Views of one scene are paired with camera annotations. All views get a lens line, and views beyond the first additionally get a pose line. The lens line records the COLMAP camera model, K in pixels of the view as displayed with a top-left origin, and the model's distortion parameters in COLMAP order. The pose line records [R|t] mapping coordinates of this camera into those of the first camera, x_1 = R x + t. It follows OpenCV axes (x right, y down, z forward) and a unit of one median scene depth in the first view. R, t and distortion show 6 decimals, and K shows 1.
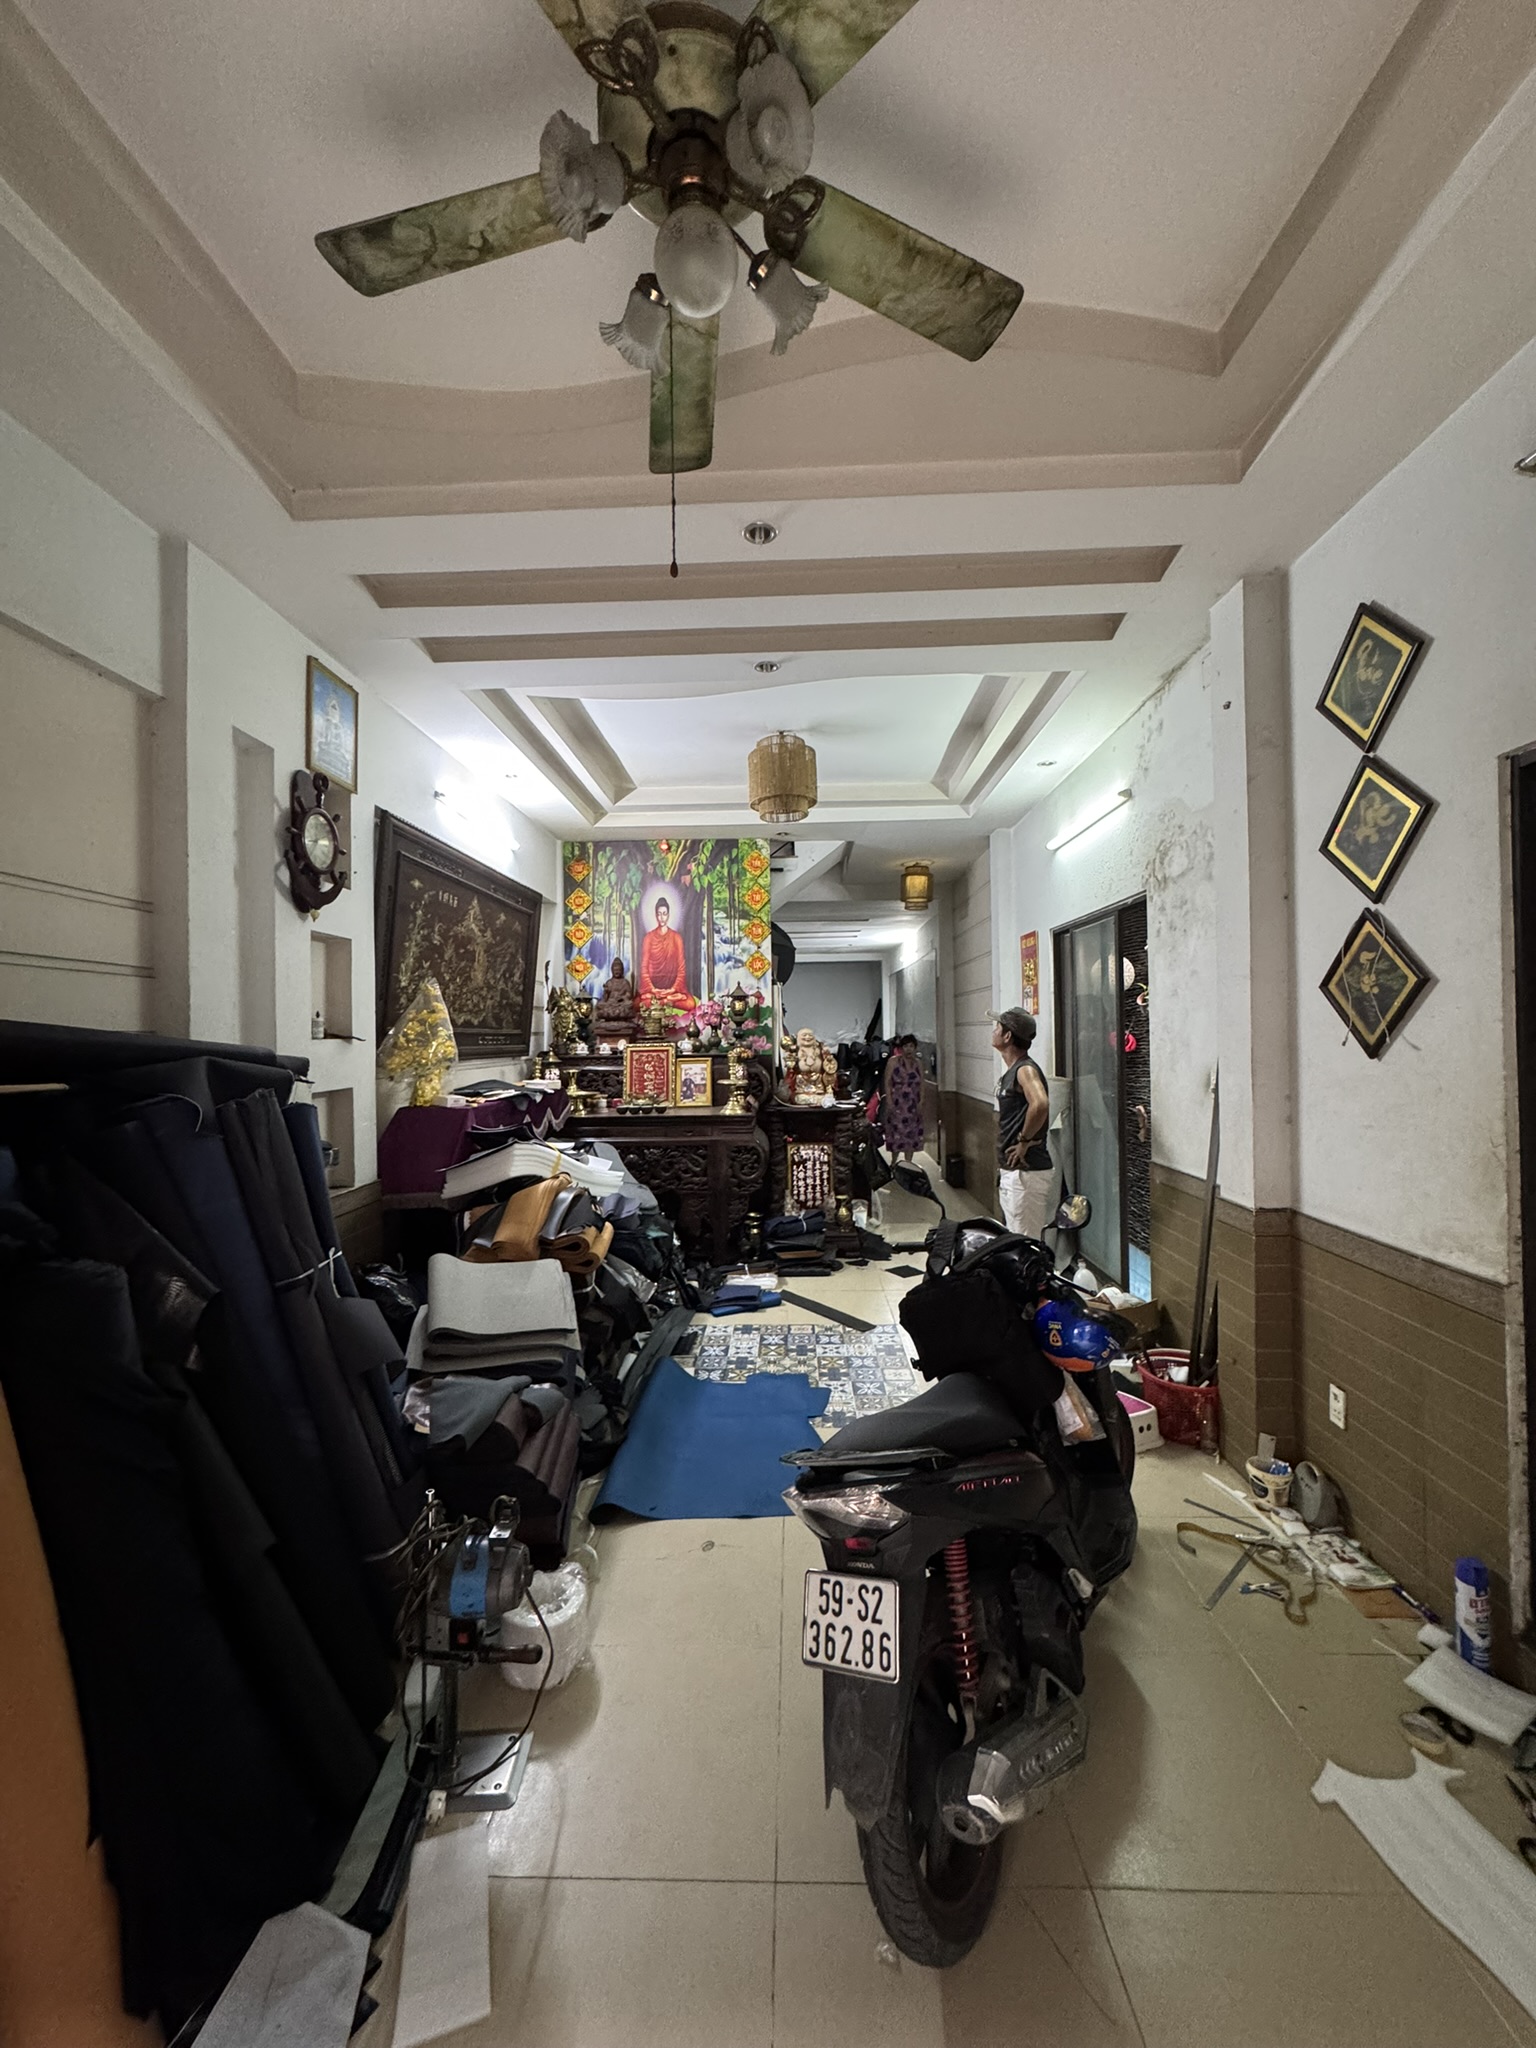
lens RADIAL K [[813.9, 0, 768.2], [0, 813.9, 1024.6], [0, 0, 1]] dist [-0.002060, -0.000295]
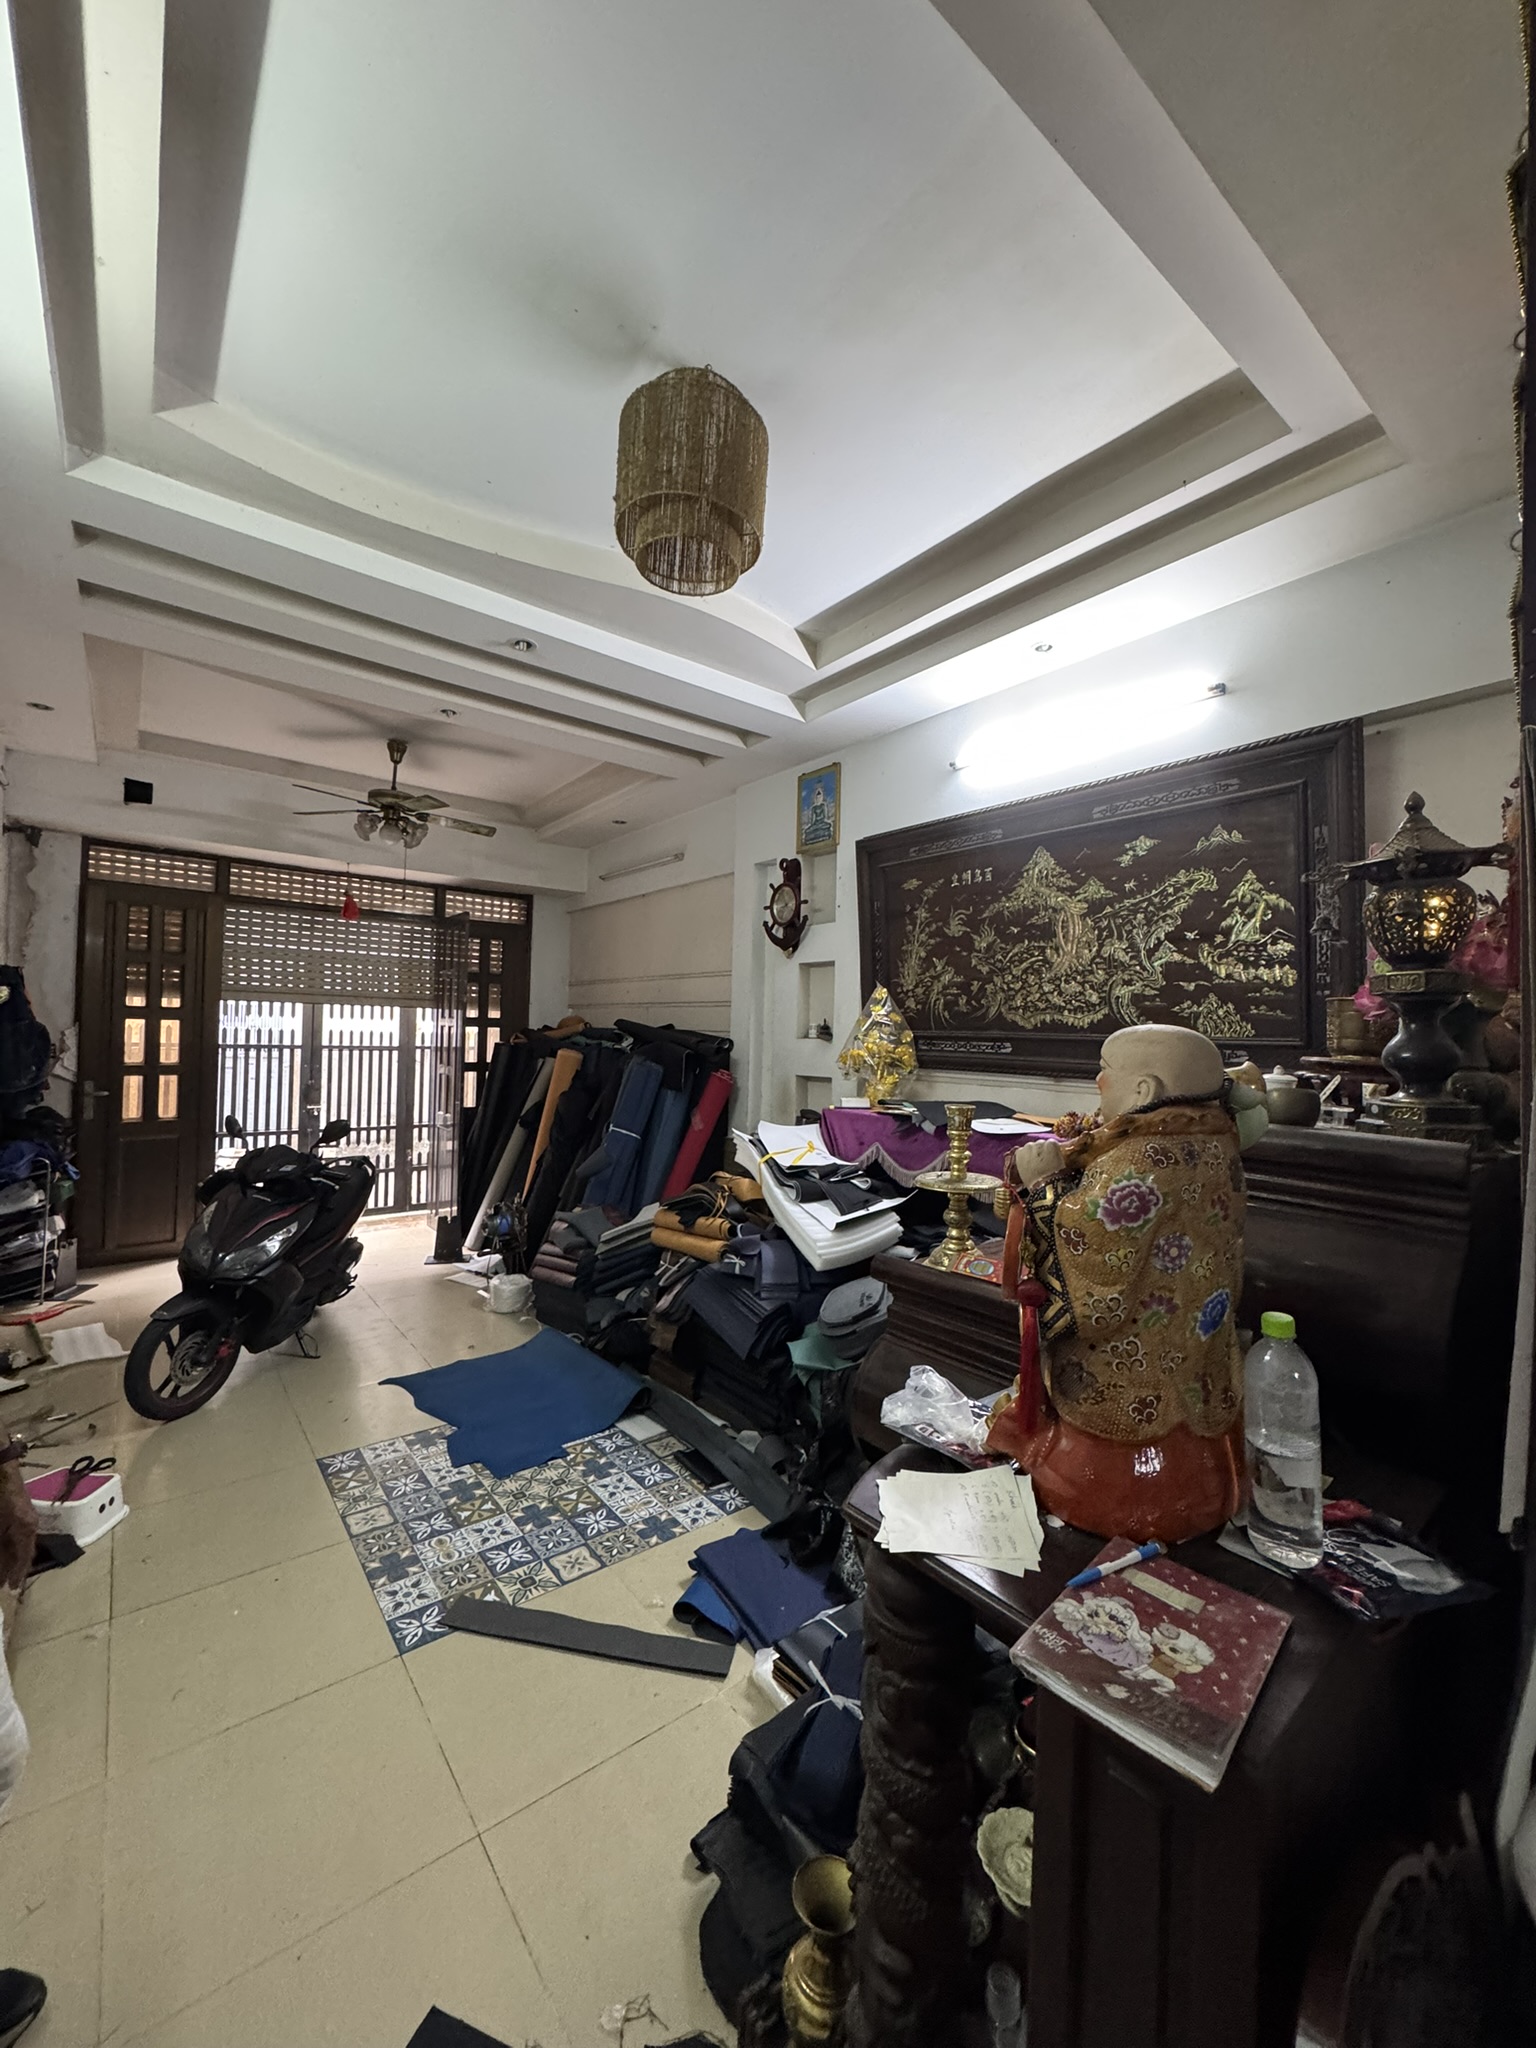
lens RADIAL K [[813.9, 0, 768.6], [0, 813.9, 1025.4], [0, 0, 1]] dist [-0.002060, -0.000295]
pose [[-0.763944, -0.010454, -0.645198, 0.333609], [-0.005198, 0.999936, -0.010047, 0.009043], [0.645262, -0.004321, -0.763949, 1.661927]]
